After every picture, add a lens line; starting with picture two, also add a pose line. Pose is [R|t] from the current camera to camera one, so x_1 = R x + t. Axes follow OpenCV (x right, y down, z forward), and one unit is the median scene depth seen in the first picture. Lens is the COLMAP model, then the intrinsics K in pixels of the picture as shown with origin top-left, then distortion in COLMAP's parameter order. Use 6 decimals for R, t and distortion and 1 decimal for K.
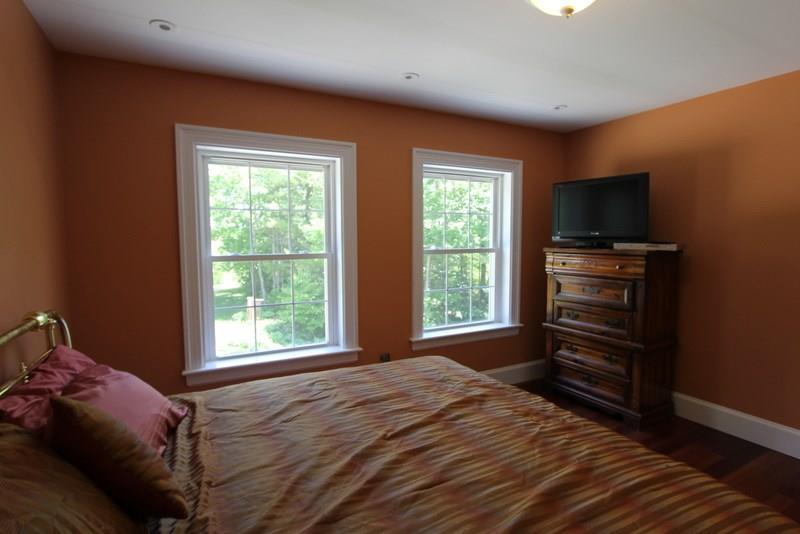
lens RADIAL K [[410.0, 0, 400.6], [0, 410.0, 267.8], [0, 0, 1]] dist [0.003795, 0.000679]
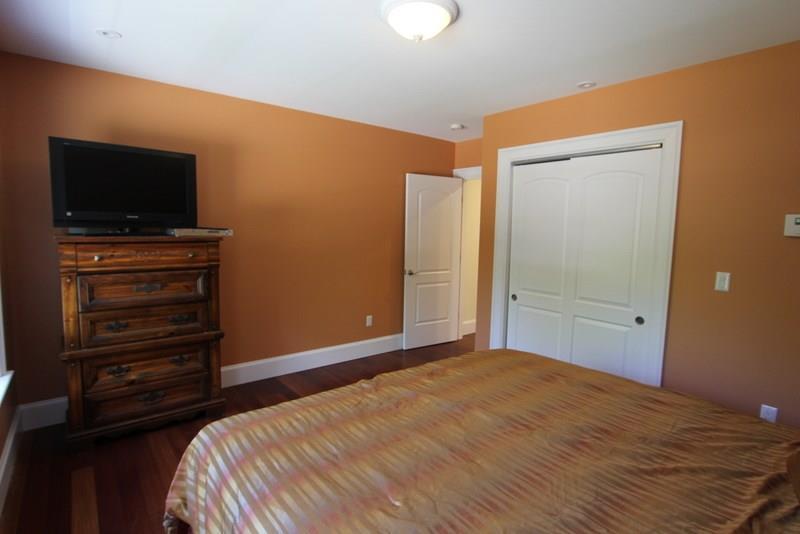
lens RADIAL K [[410.0, 0, 401.1], [0, 410.0, 263.6], [0, 0, 1]] dist [0.003795, 0.000679]
pose [[-0.191979, -0.084009, 0.977797, -0.428238], [0.047297, 0.994380, 0.094720, -0.045744], [-0.980259, 0.064431, -0.186927, 0.683395]]
